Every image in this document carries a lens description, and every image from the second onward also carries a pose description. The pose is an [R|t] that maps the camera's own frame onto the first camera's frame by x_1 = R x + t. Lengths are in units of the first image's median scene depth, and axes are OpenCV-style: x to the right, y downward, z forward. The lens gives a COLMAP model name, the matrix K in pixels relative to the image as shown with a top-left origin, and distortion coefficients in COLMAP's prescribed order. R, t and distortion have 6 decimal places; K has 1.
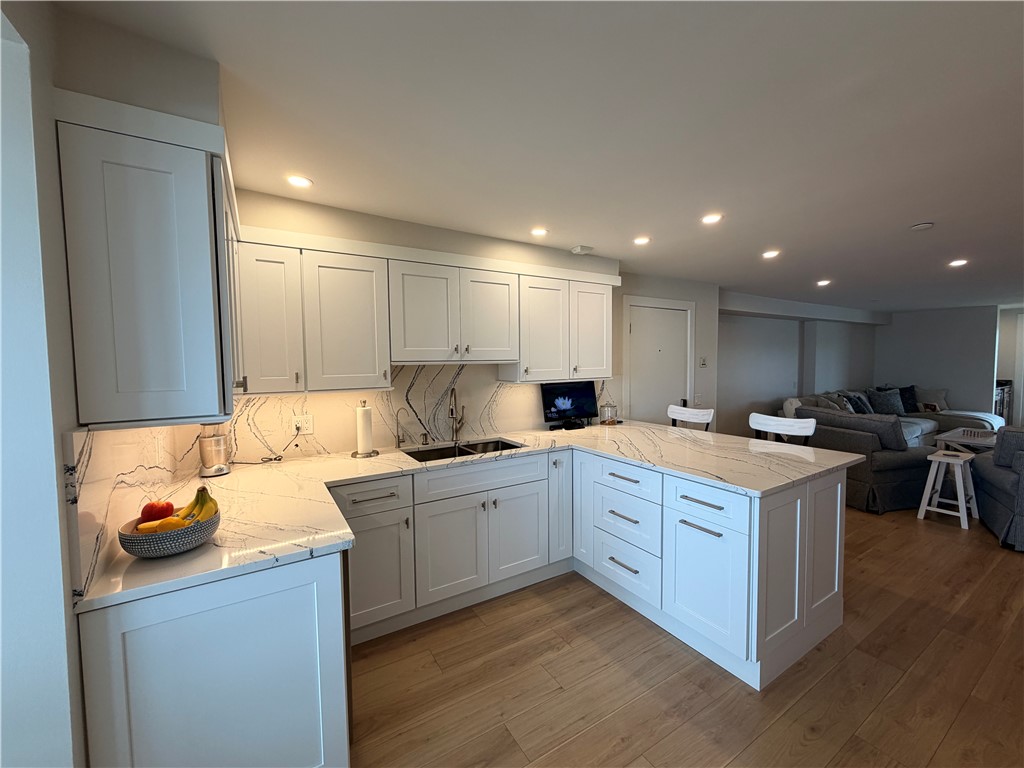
lens RADIAL K [[406.4, 0, 516.0], [0, 406.4, 381.1], [0, 0, 1]] dist [-0.000014, -0.000169]
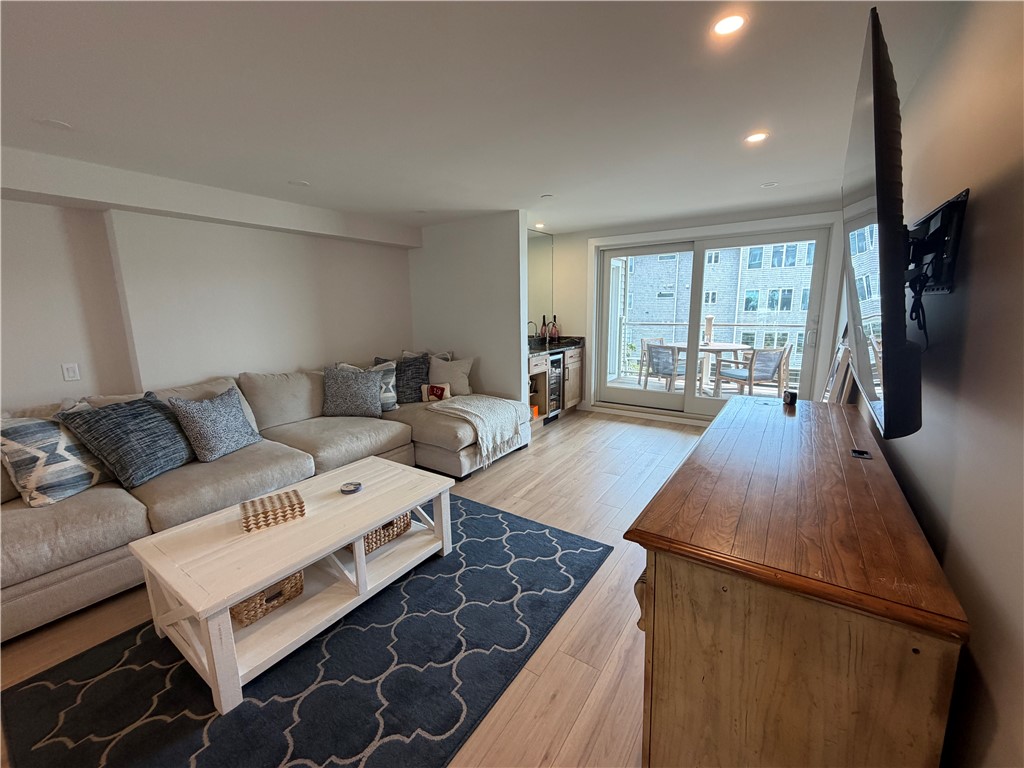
lens RADIAL K [[406.4, 0, 510.2], [0, 406.4, 384.3], [0, 0, 1]] dist [-0.000014, -0.000169]
pose [[0.914264, -0.077951, 0.397549, 2.052826], [0.027506, 0.990993, 0.131057, -0.043485], [-0.404184, -0.108886, 0.908174, 1.018803]]
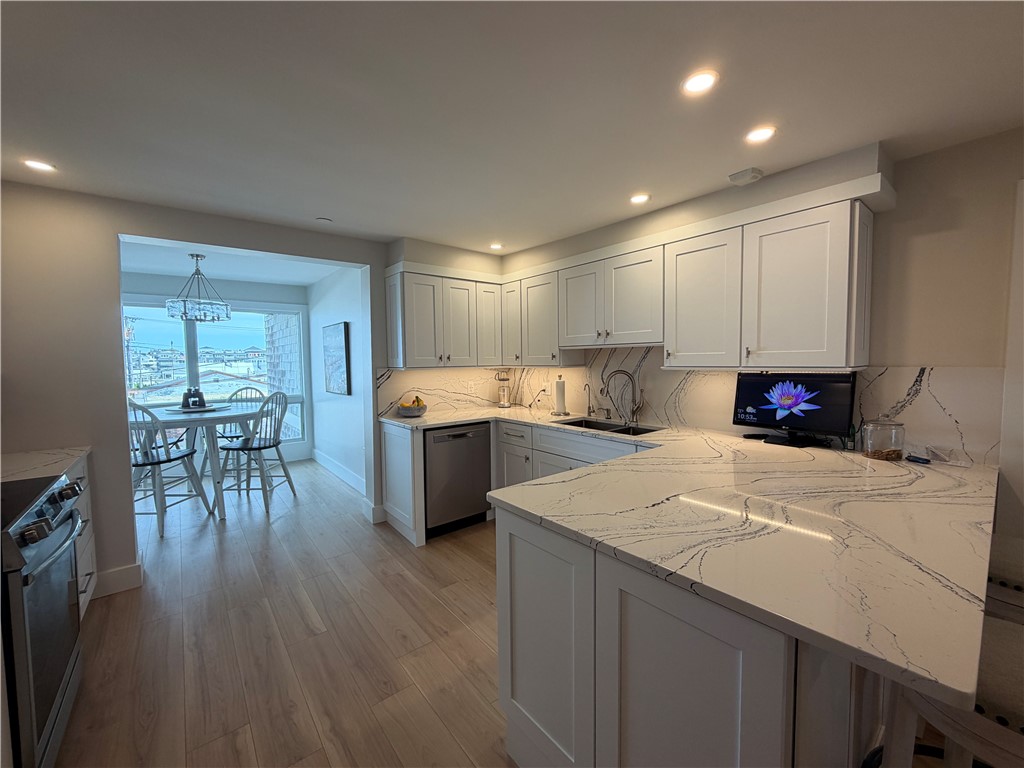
lens RADIAL K [[406.4, 0, 506.5], [0, 406.4, 383.7], [0, 0, 1]] dist [-0.000014, -0.000169]
pose [[0.125578, 0.070694, -0.989562, 0.780838], [-0.038129, 0.997065, 0.066392, -0.006568], [0.991351, 0.029394, 0.127905, 0.508090]]
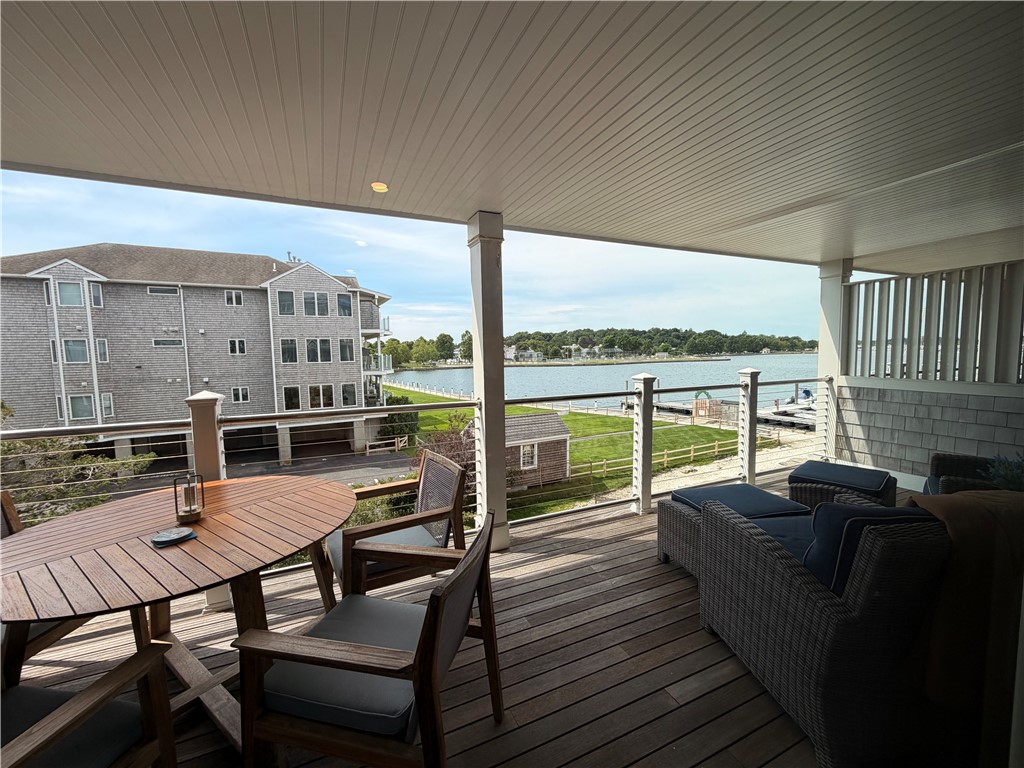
lens RADIAL K [[406.4, 0, 510.6], [0, 406.4, 384.1], [0, 0, 1]] dist [-0.000014, -0.000169]
pose [[0.132305, -0.071926, 0.988596, 2.240530], [0.068650, 0.995634, 0.063250, -0.054107], [-0.988829, 0.059499, 0.136665, 1.148822]]
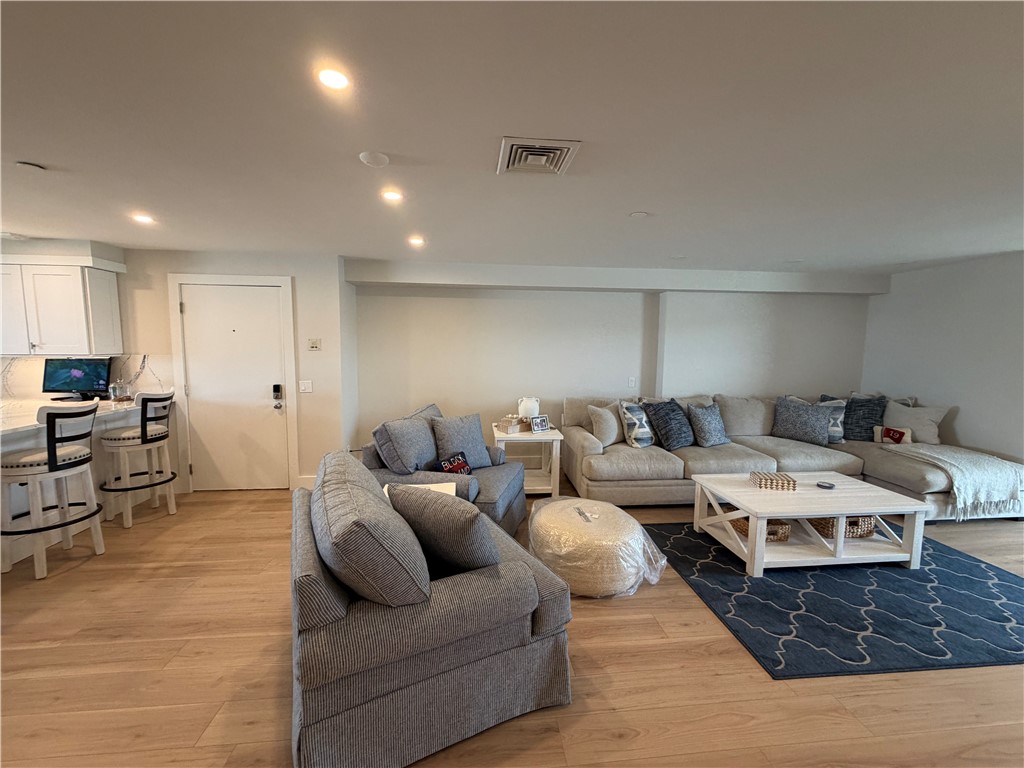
lens RADIAL K [[406.4, 0, 512.7], [0, 406.4, 382.6], [0, 0, 1]] dist [-0.000014, -0.000169]
pose [[0.900001, 0.058157, -0.431991, 1.798478], [-0.041909, 0.998013, 0.047045, -0.034963], [0.433869, -0.024236, 0.900650, 0.570604]]
